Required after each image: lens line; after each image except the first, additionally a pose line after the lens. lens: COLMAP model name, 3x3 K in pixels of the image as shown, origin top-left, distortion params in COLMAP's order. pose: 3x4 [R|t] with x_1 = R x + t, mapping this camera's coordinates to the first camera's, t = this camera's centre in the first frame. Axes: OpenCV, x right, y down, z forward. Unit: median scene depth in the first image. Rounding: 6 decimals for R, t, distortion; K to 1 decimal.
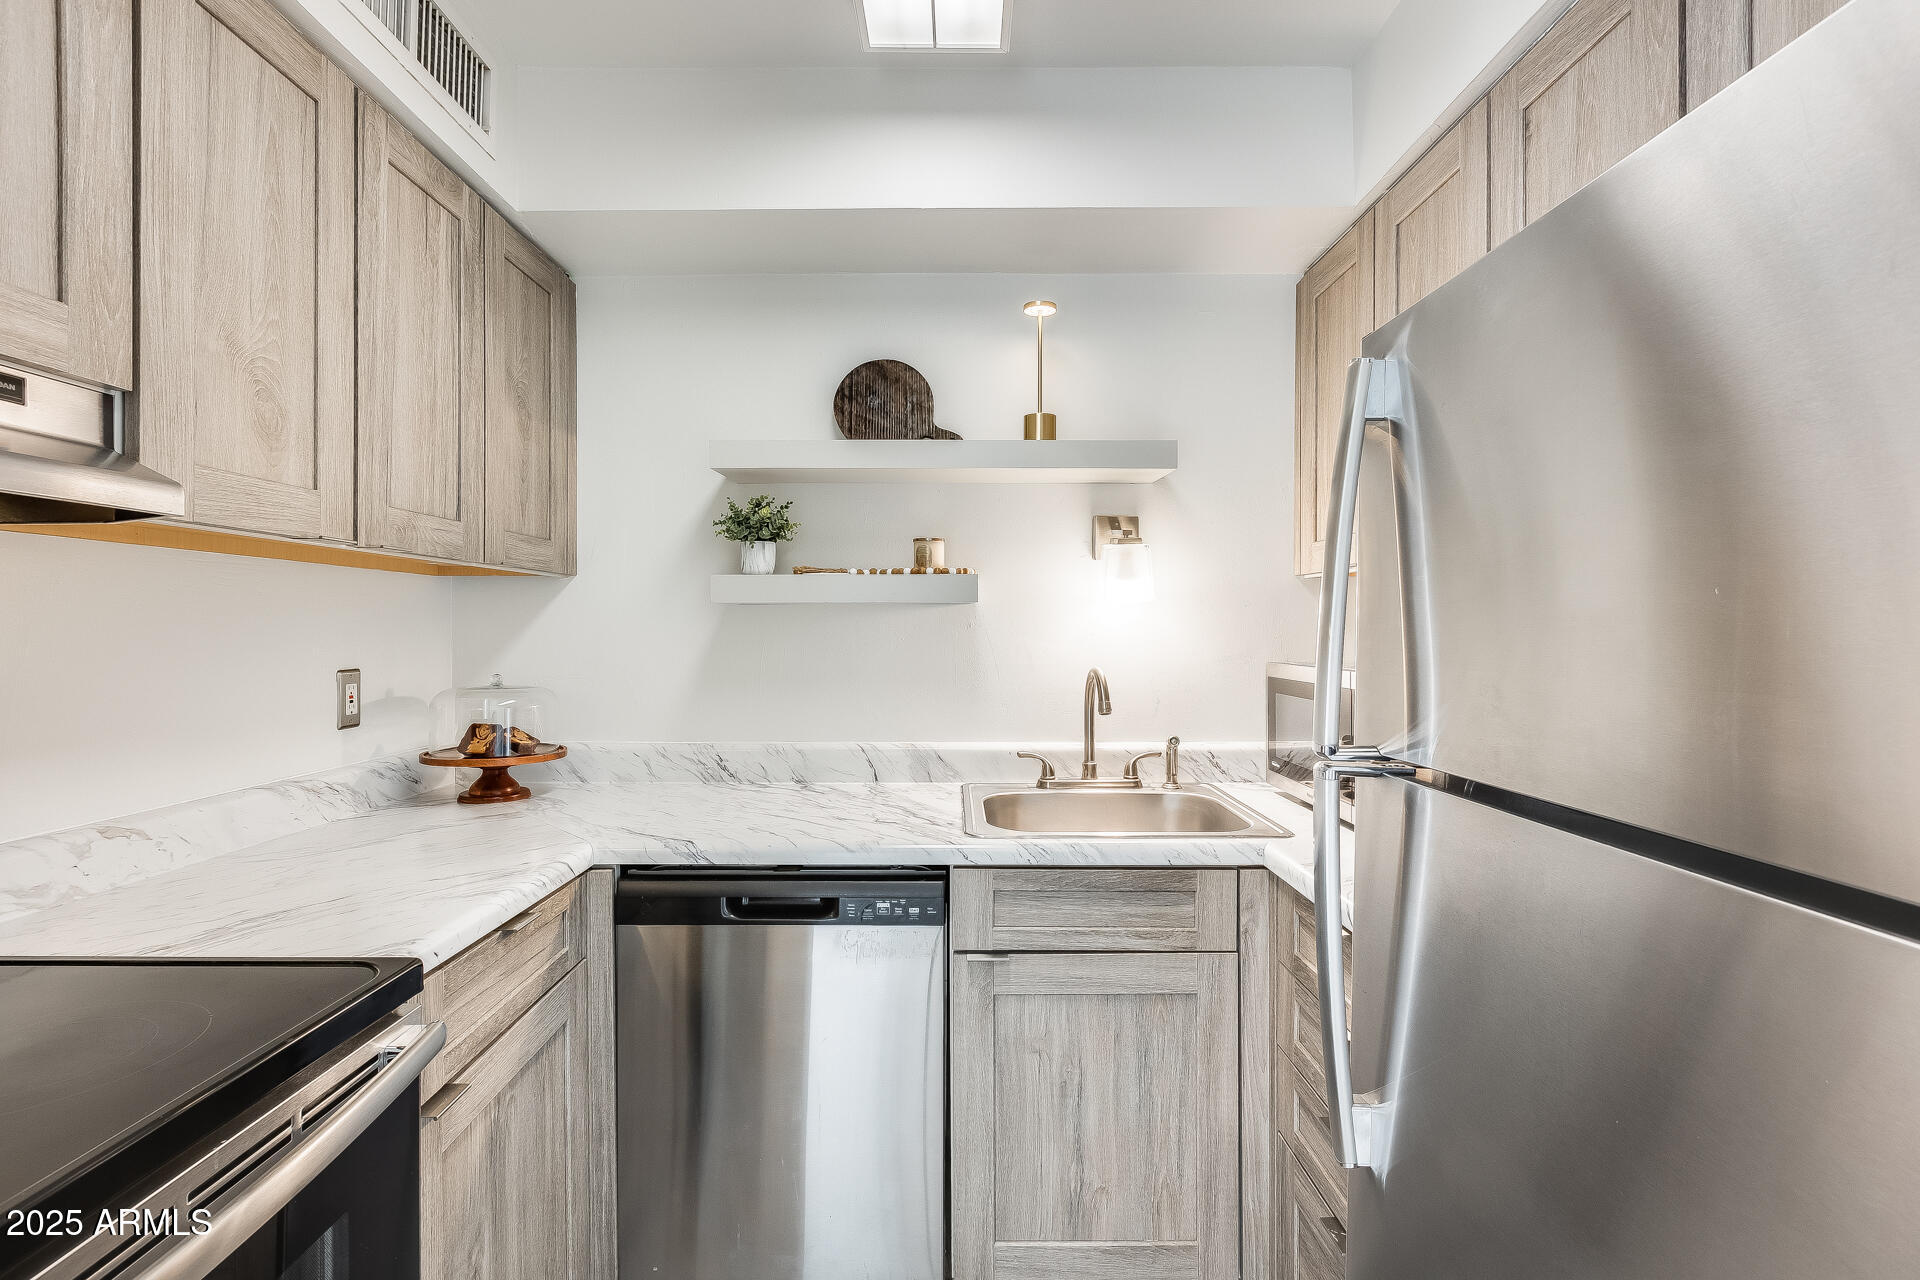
lens RADIAL K [[853.6, 0, 954.0], [0, 853.6, 631.4], [0, 0, 1]] dist [0.000189, -0.000546]
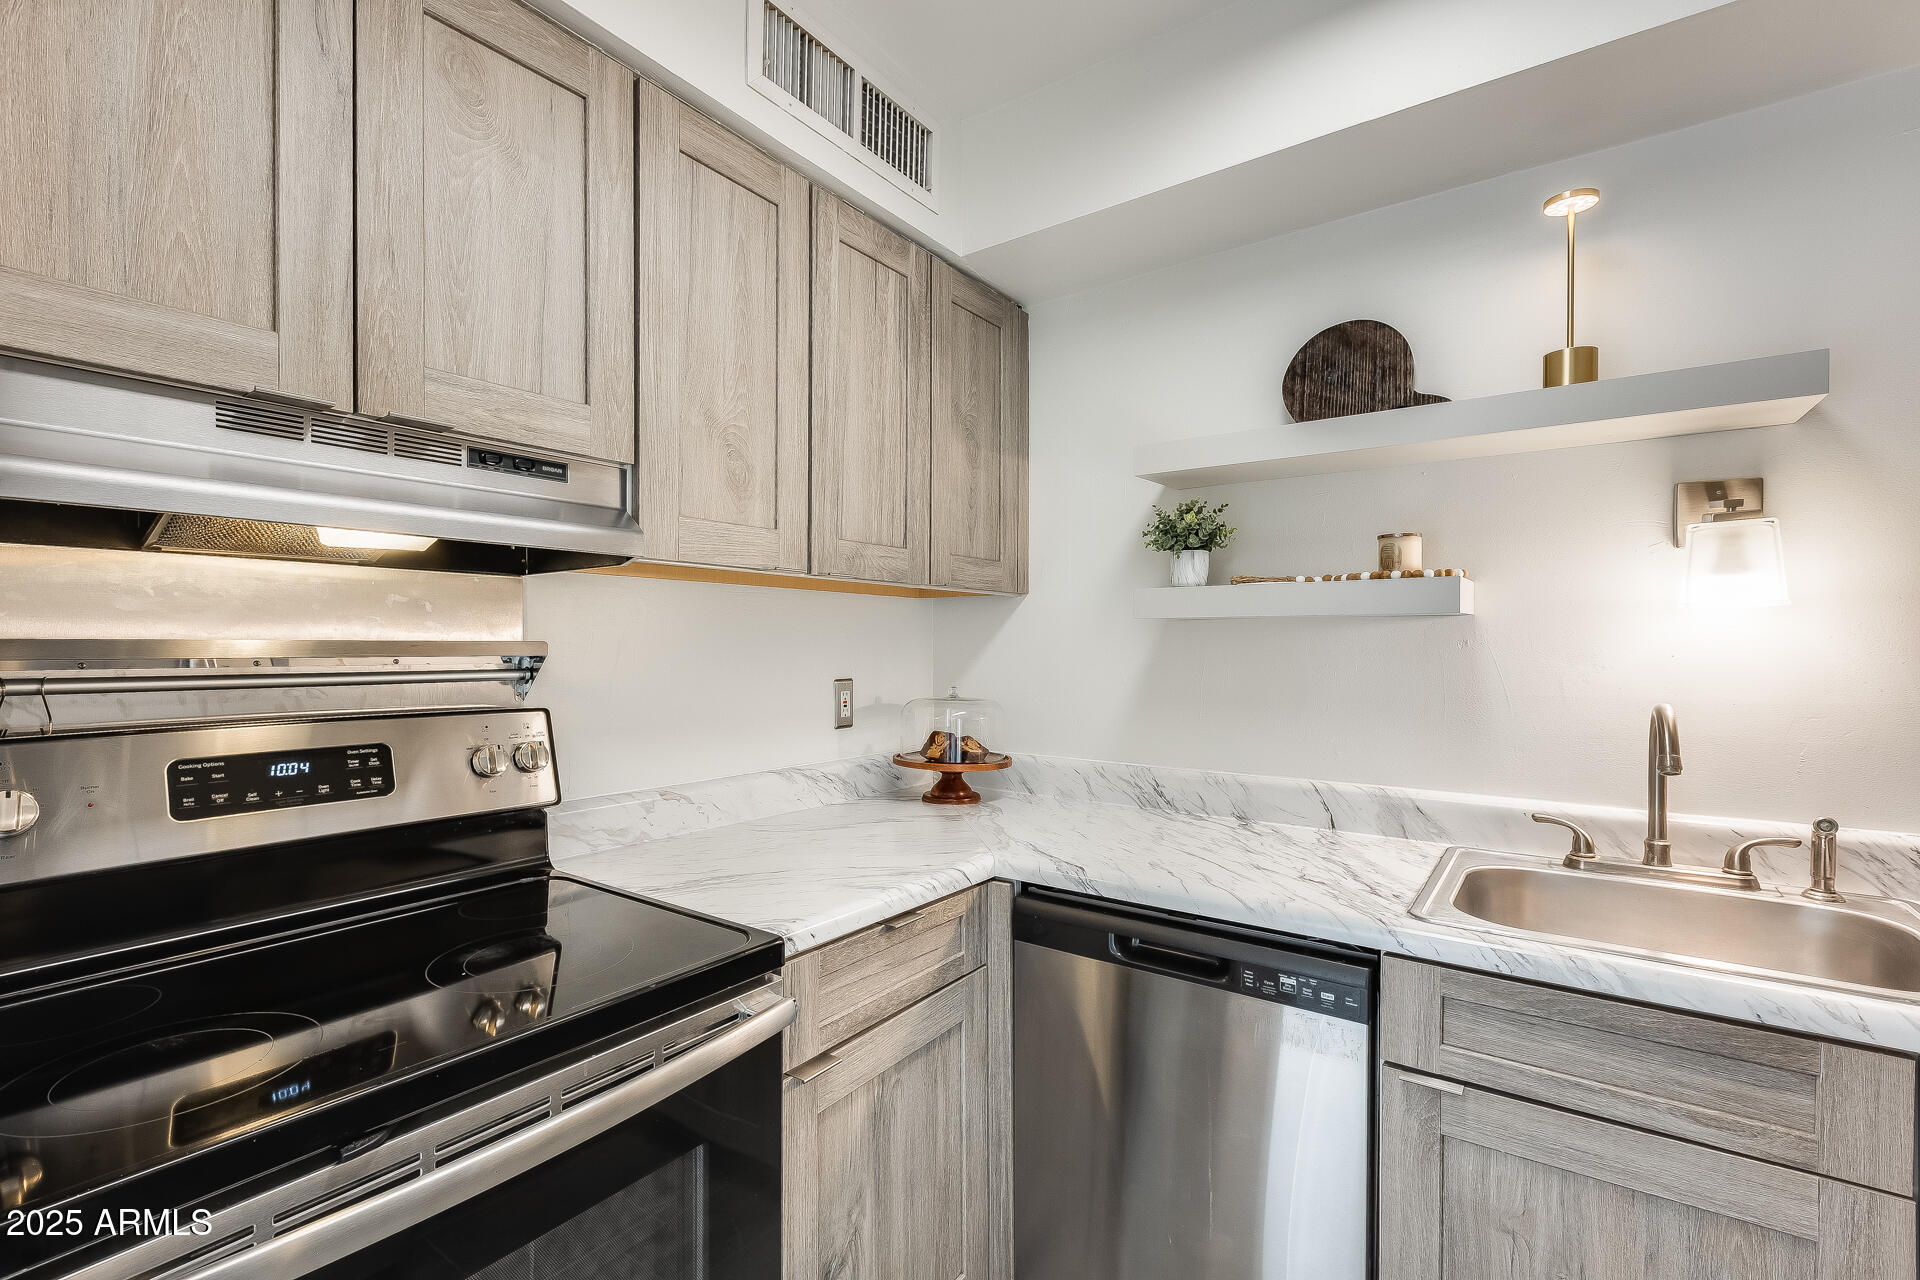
lens RADIAL K [[860.7, 0, 951.4], [0, 860.7, 653.6], [0, 0, 1]] dist [-0.001490, -0.000392]
pose [[0.809287, 0.008712, -0.587349, 0.136042], [-0.005337, 0.999958, 0.007478, -0.000739], [0.587389, -0.002917, 0.809299, 0.132138]]
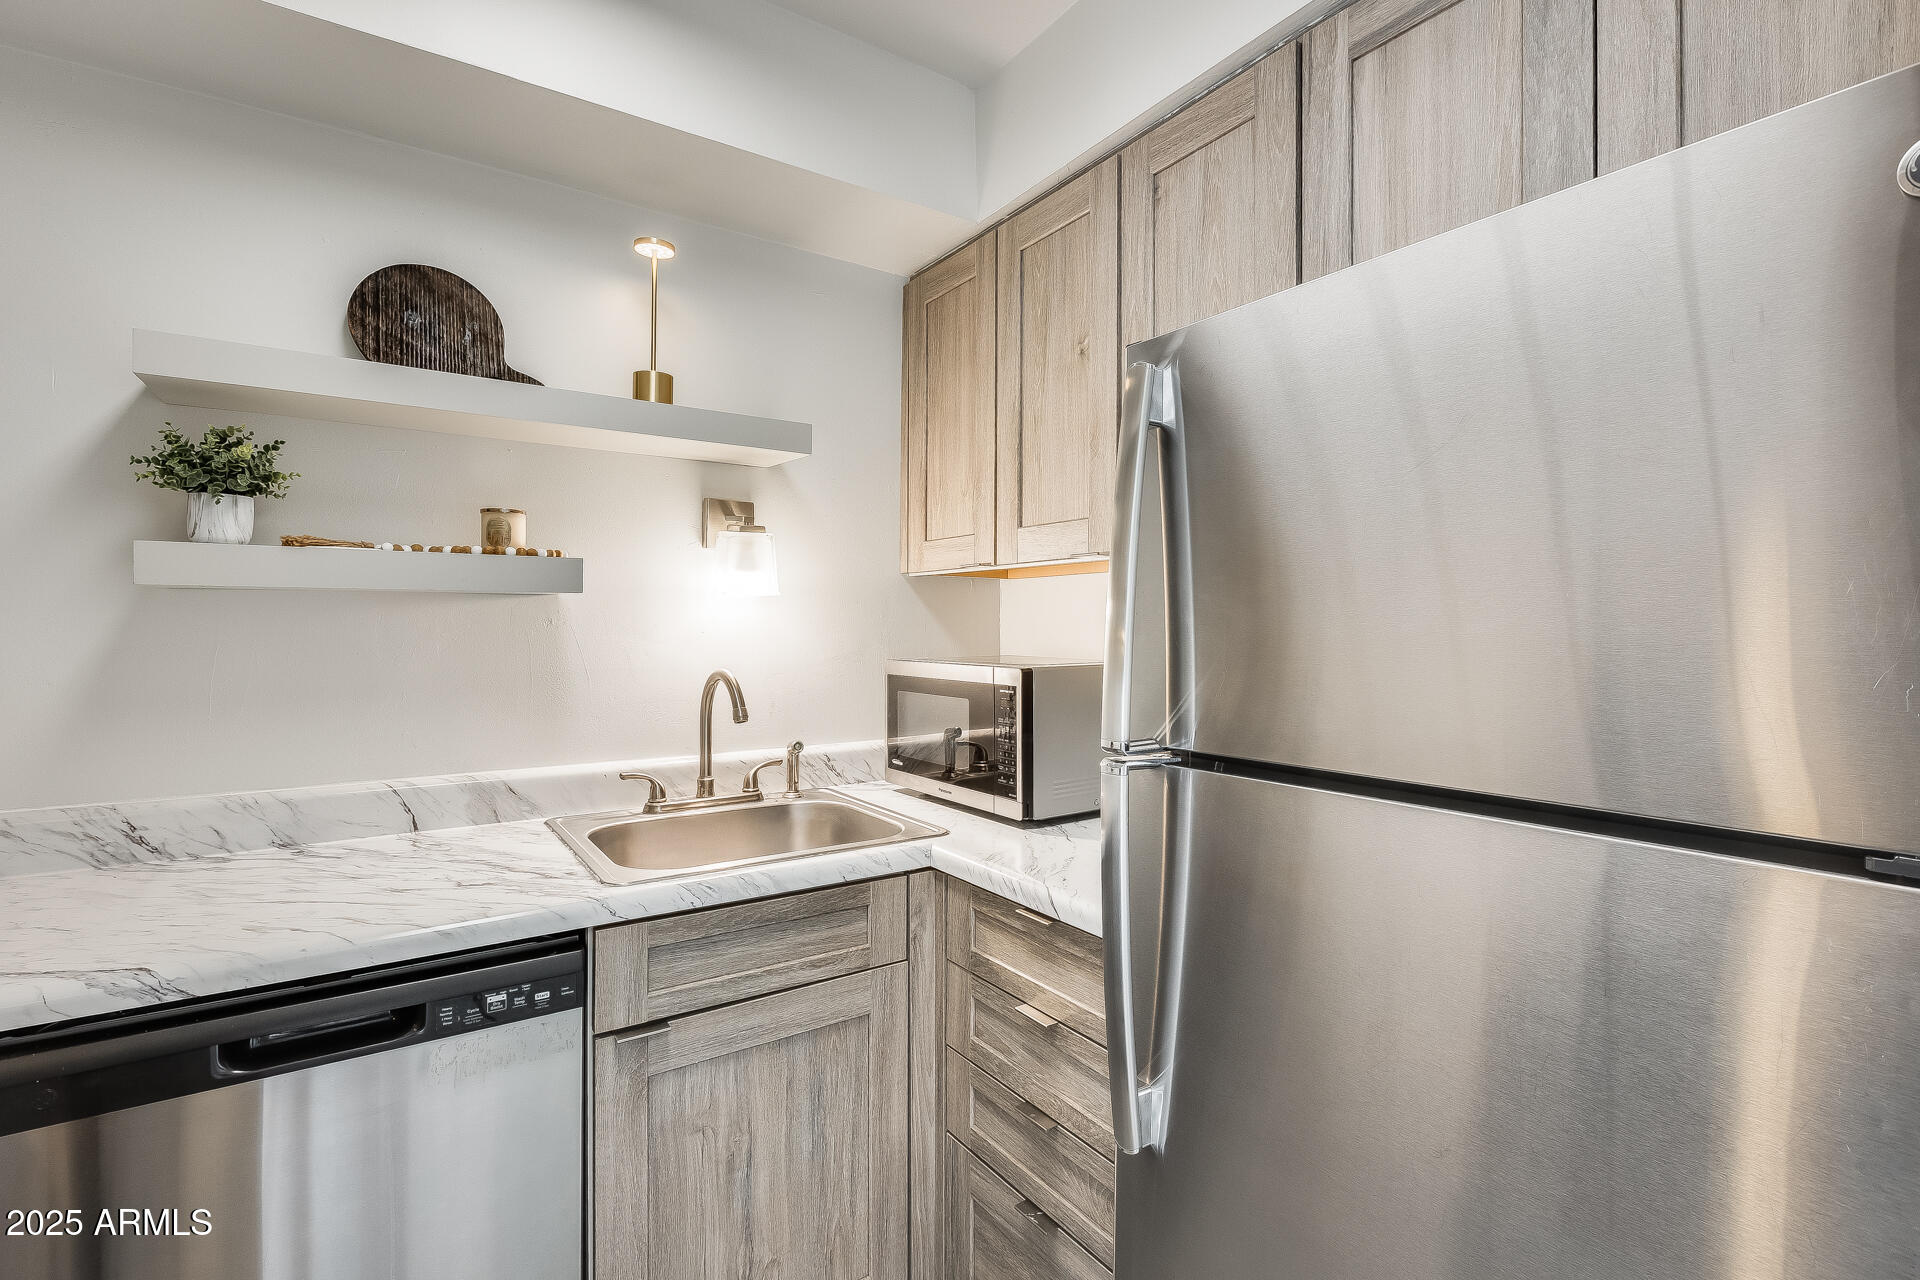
lens RADIAL K [[873.0, 0, 955.3], [0, 873.0, 627.0], [0, 0, 1]] dist [-0.000517, -0.000683]
pose [[0.828412, 0.000875, 0.560118, -0.173110], [0.000416, 0.999998, -0.002178, 0.000107], [-0.560119, 0.002037, 0.828410, 0.145126]]
